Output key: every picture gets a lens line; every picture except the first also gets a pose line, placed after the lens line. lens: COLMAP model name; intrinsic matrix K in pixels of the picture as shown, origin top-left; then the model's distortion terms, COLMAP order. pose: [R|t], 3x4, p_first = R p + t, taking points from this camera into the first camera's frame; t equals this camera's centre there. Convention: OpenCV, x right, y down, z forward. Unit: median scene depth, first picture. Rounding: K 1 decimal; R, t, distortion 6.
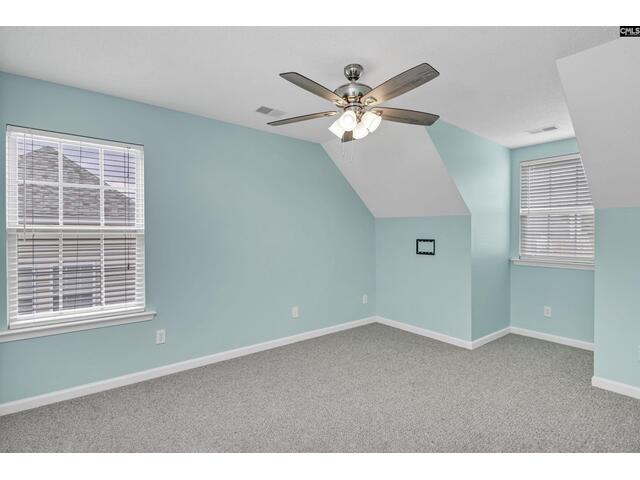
lens RADIAL K [[319.9, 0, 319.1], [0, 319.9, 235.6], [0, 0, 1]] dist [-0.001295, -0.000515]
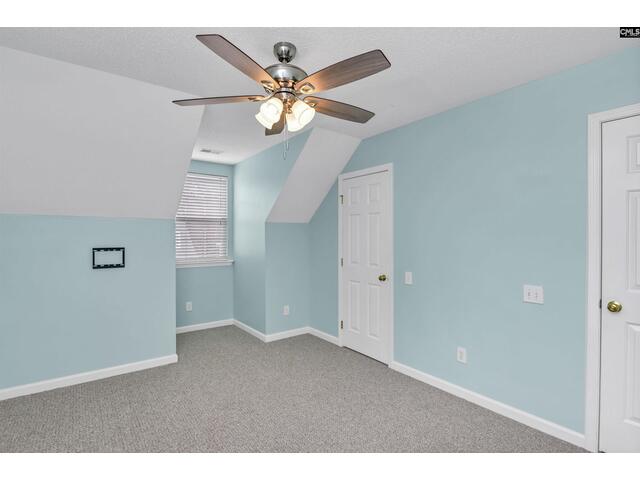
lens RADIAL K [[319.9, 0, 319.1], [0, 319.9, 235.6], [0, 0, 1]] dist [-0.001295, -0.000515]
pose [[0.020385, -0.003497, 0.999786, -0.450054], [0.013264, 0.999907, 0.003227, -0.014135], [-0.999704, 0.013196, 0.020430, 0.544700]]
